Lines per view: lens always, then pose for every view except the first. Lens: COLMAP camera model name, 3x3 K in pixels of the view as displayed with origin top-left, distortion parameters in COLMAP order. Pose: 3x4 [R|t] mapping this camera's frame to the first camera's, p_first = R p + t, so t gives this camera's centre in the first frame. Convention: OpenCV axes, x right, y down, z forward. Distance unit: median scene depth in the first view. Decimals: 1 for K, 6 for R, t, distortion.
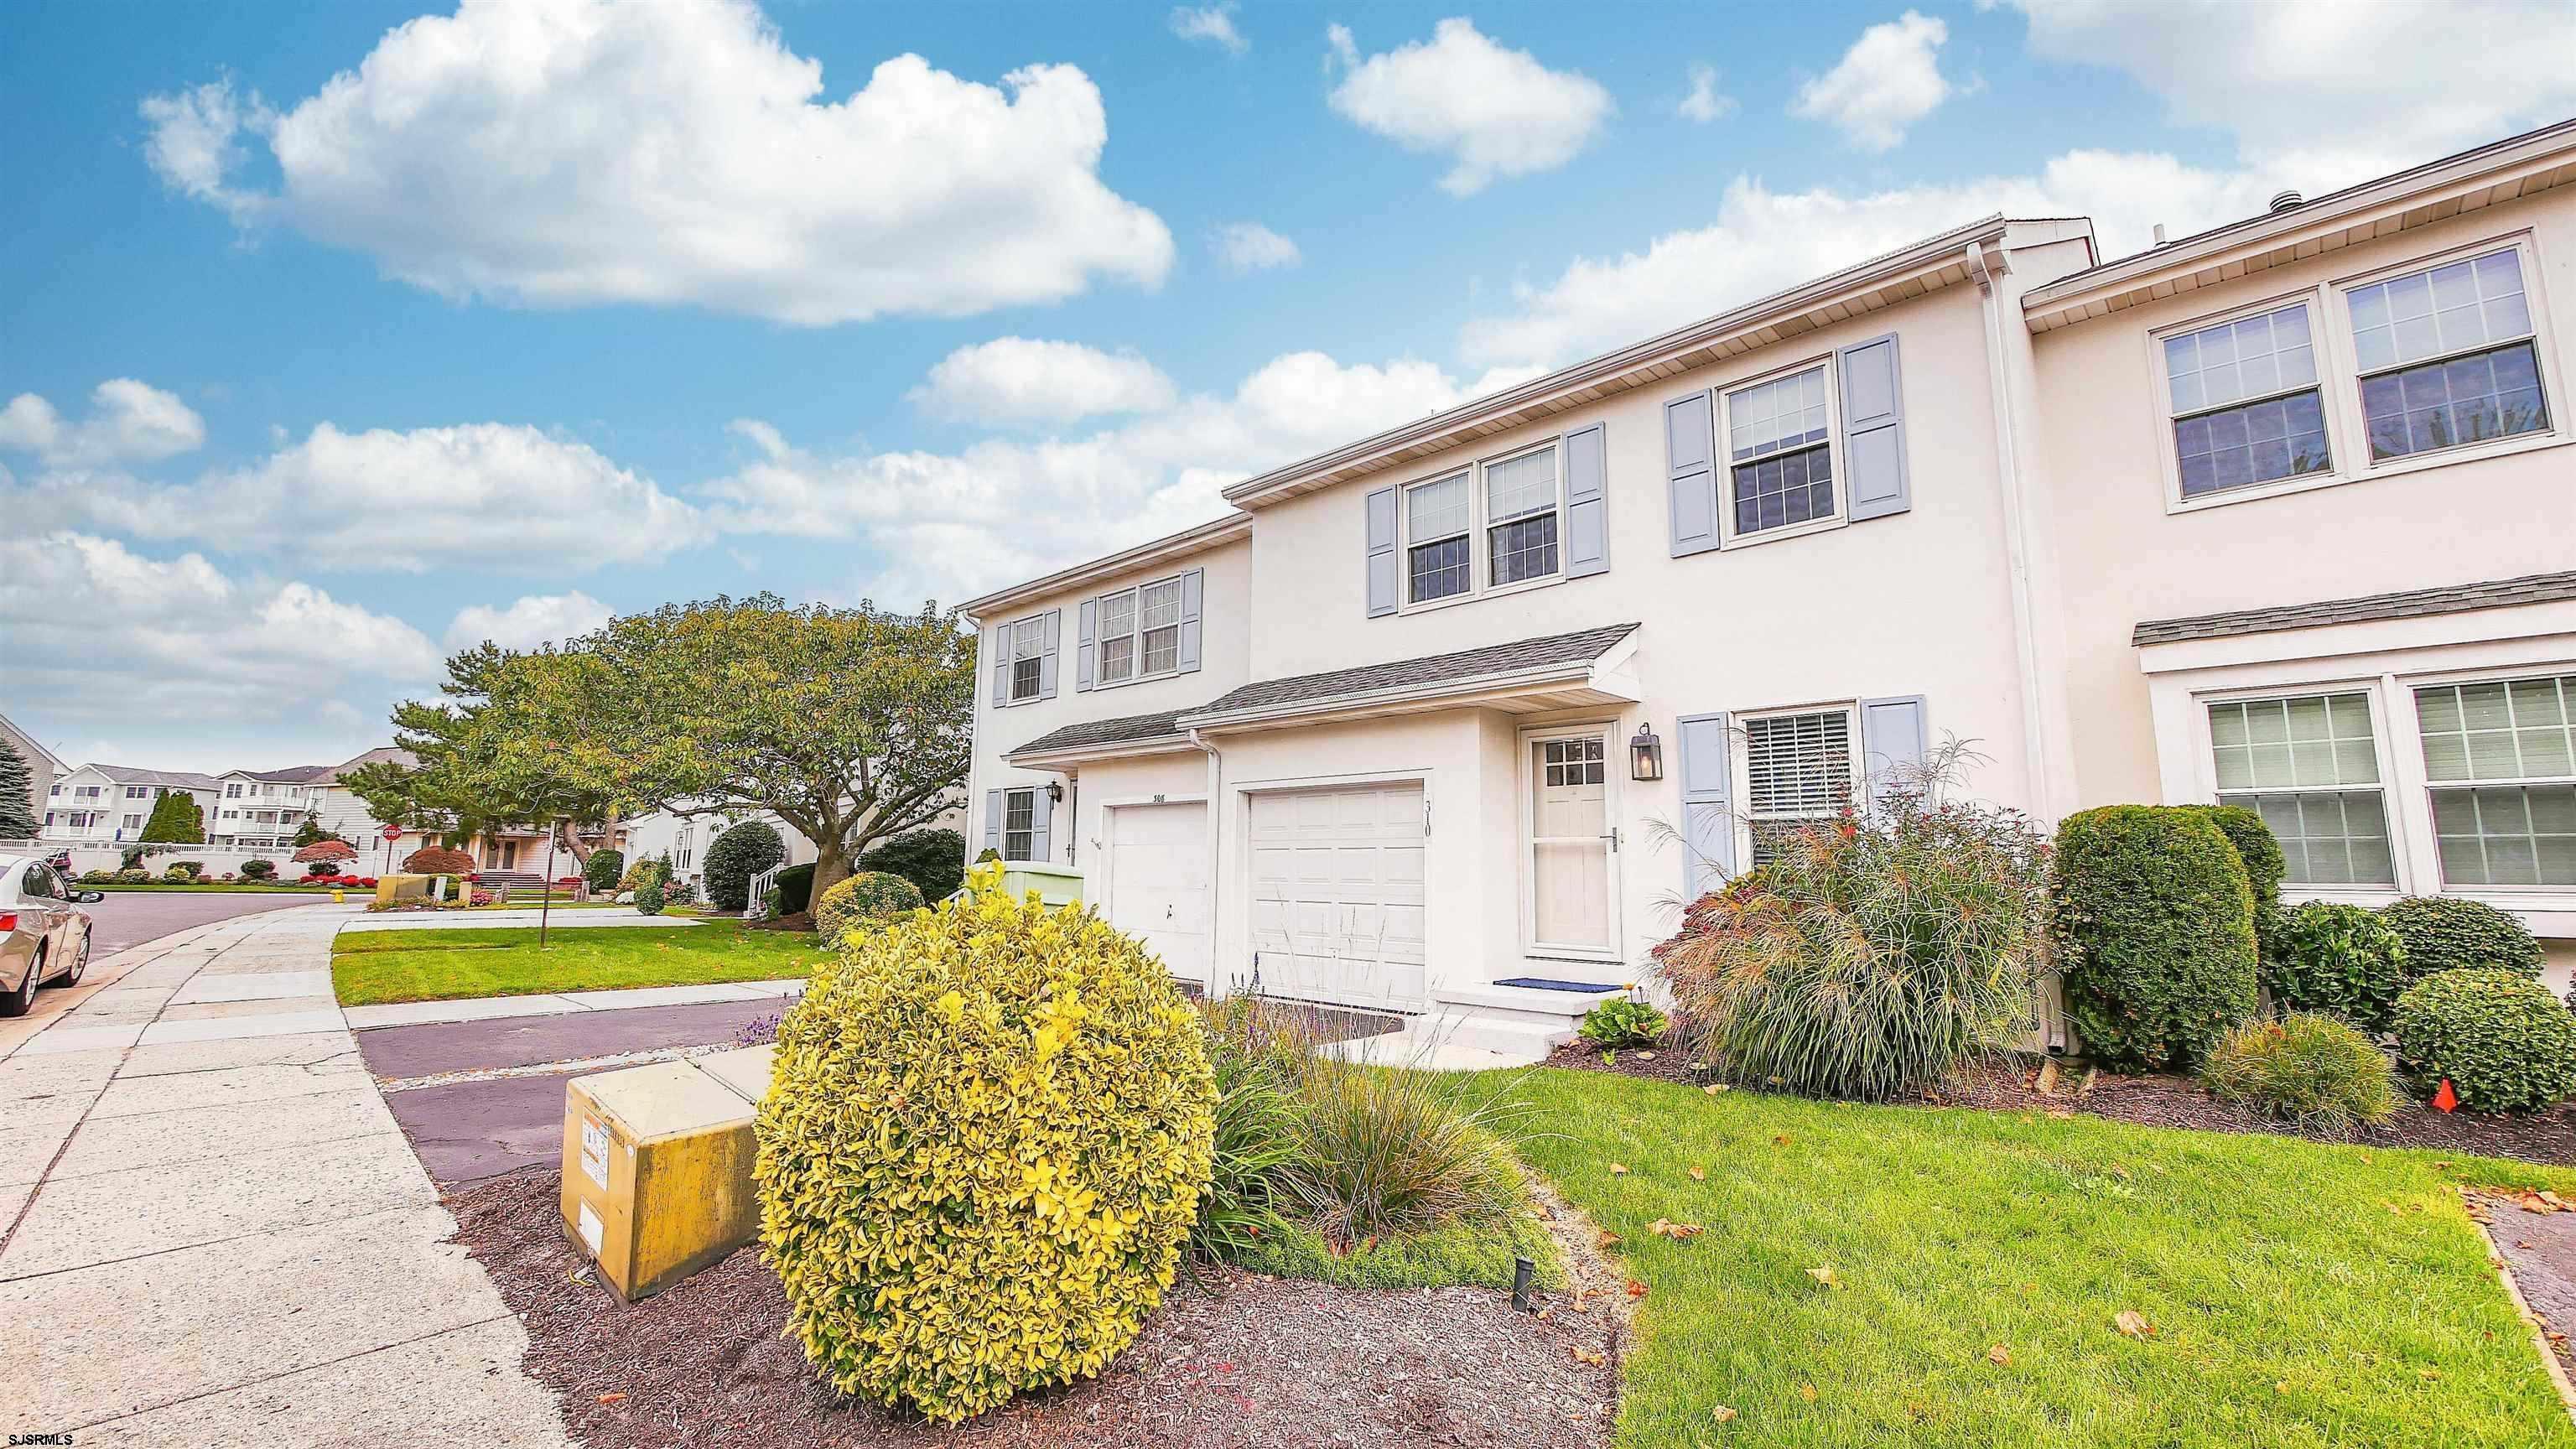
lens RADIAL K [[1056.2, 0, 1281.8], [0, 1056.2, 723.9], [0, 0, 1]] dist [-0.010765, 0.001915]
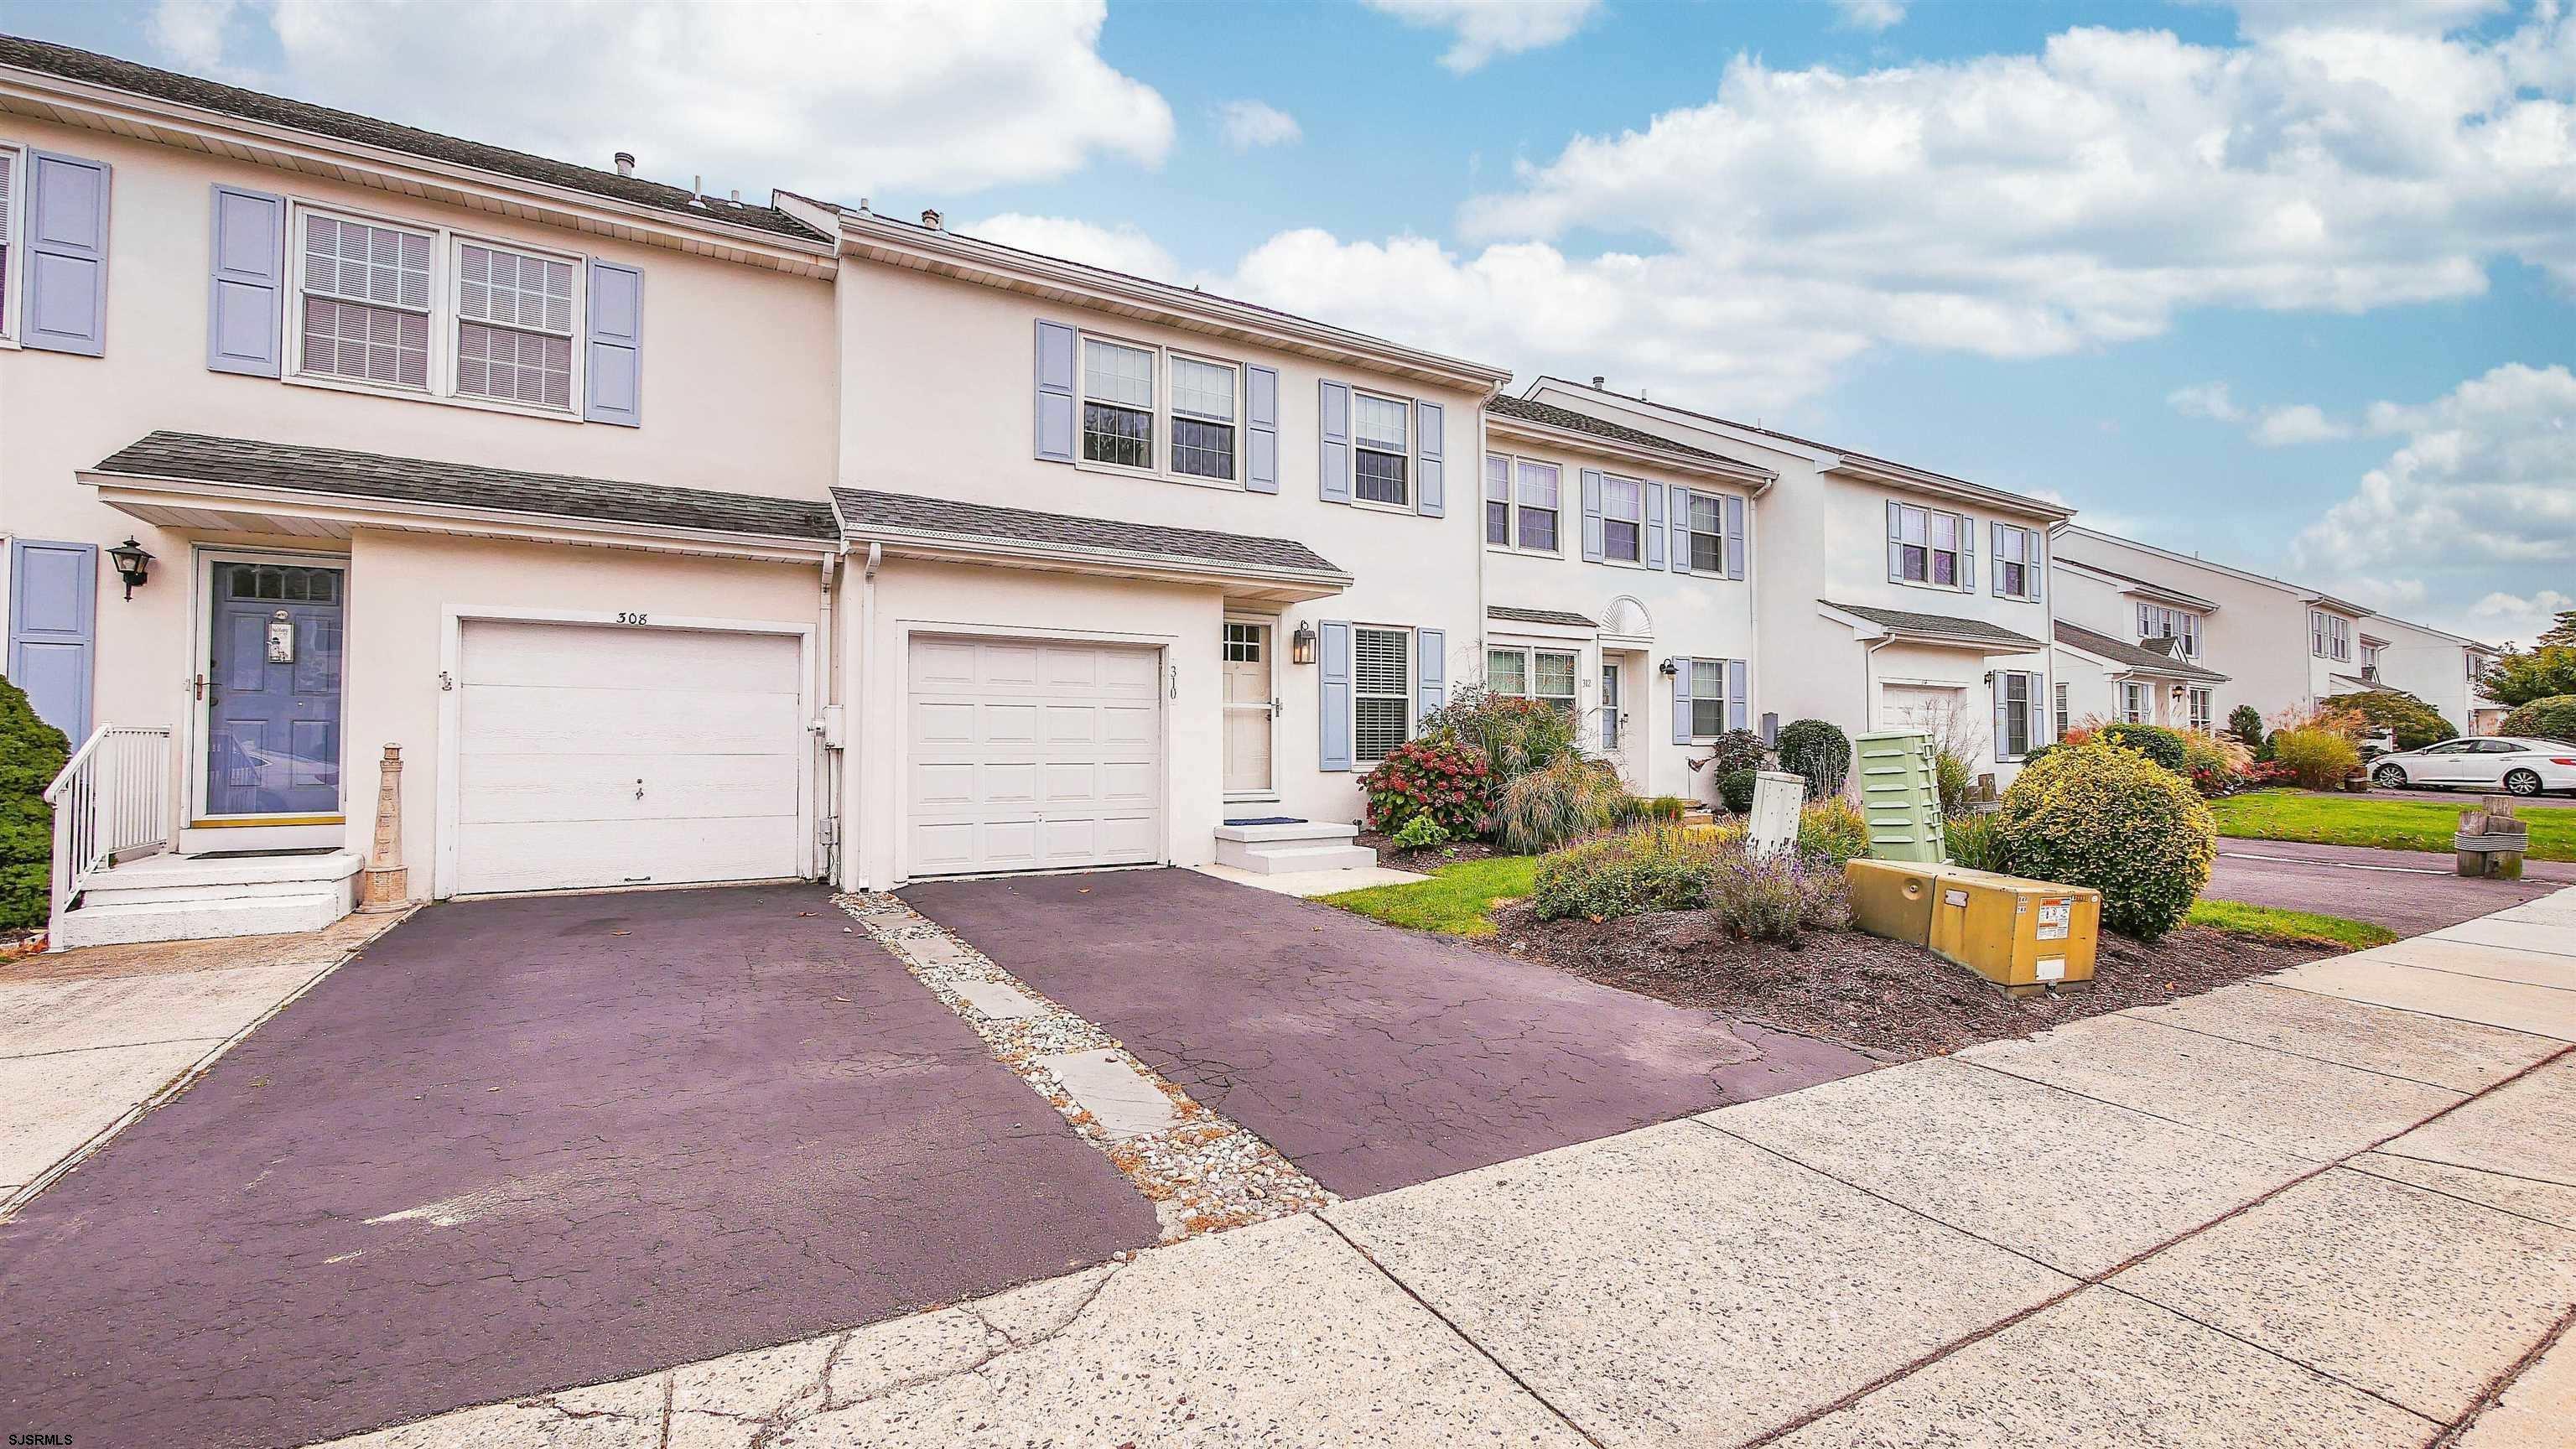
lens RADIAL K [[1056.2, 0, 1279.1], [0, 1056.2, 724.7], [0, 0, 1]] dist [-0.010765, 0.001915]
pose [[0.268500, 0.006045, 0.963261, -0.865600], [-0.135972, 0.990206, 0.031686, 0.083102], [-0.953635, -0.139484, 0.266692, 0.605748]]
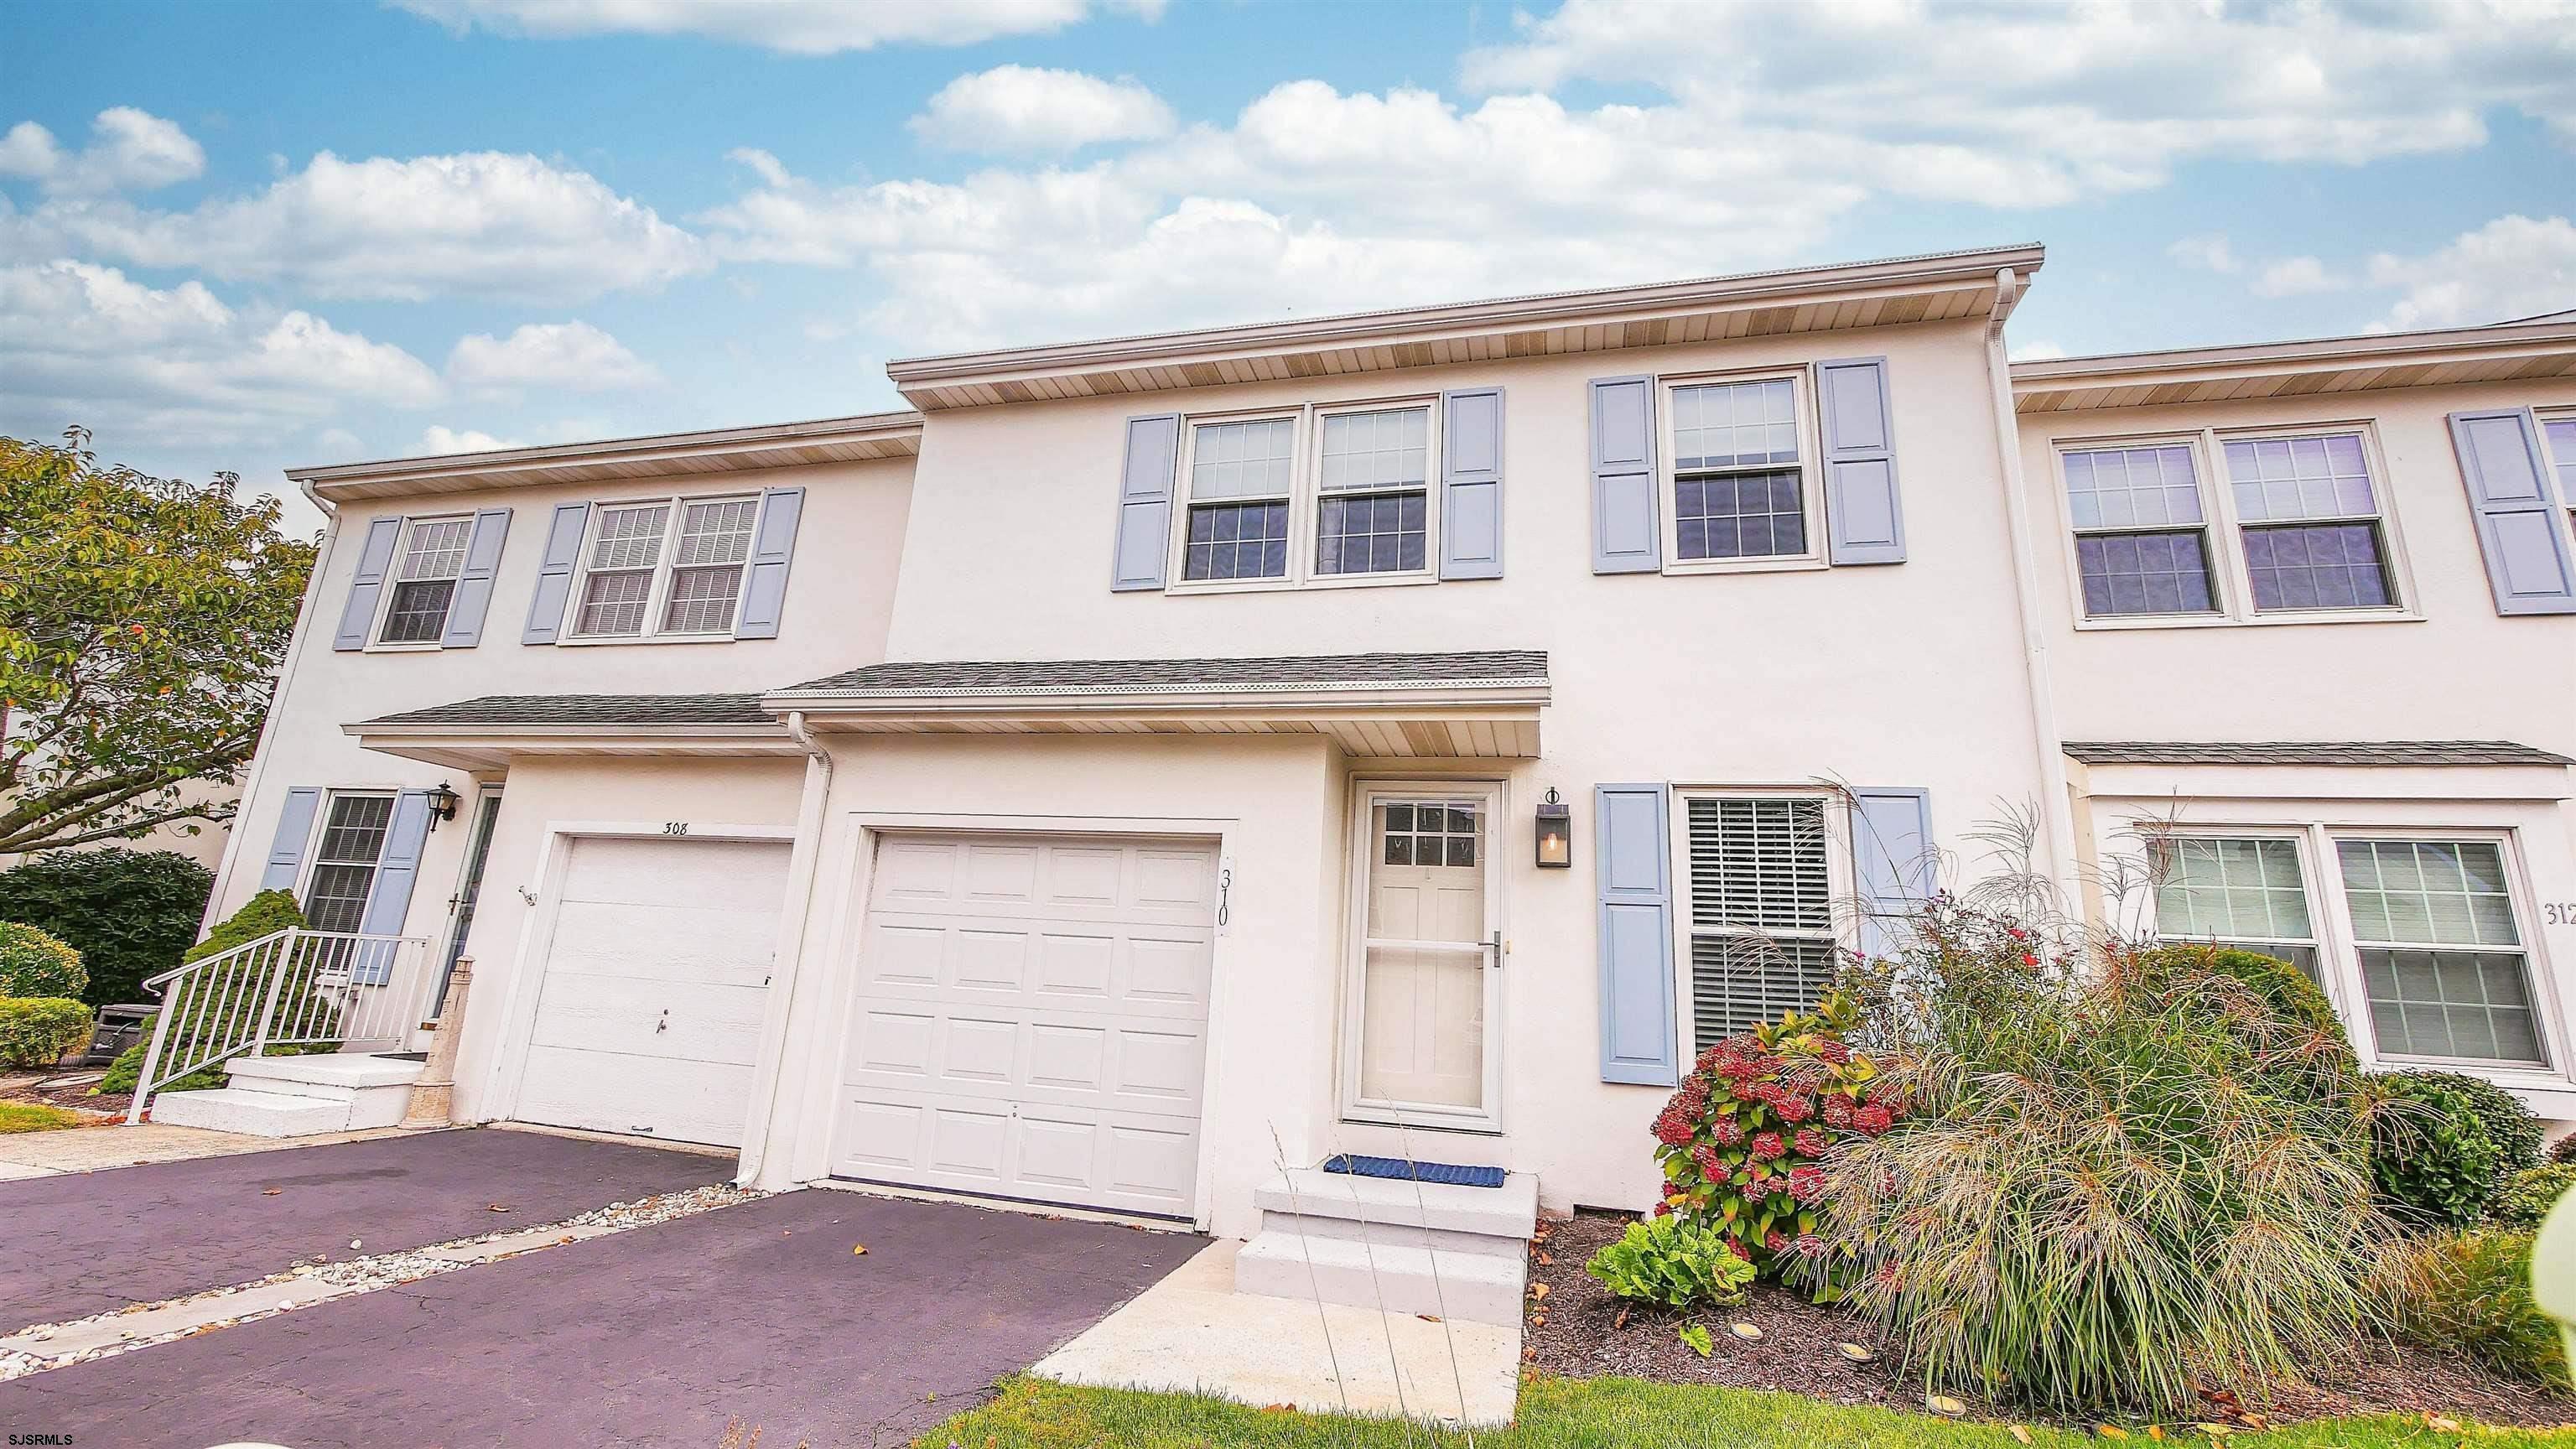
lens RADIAL K [[1056.2, 0, 1294.7], [0, 1056.2, 718.3], [0, 0, 1]] dist [-0.010765, 0.001915]
pose [[0.867061, 0.159873, 0.471854, -0.142000], [-0.115984, 0.985865, -0.120902, 0.055012], [-0.484514, 0.050102, 0.873348, 0.419133]]
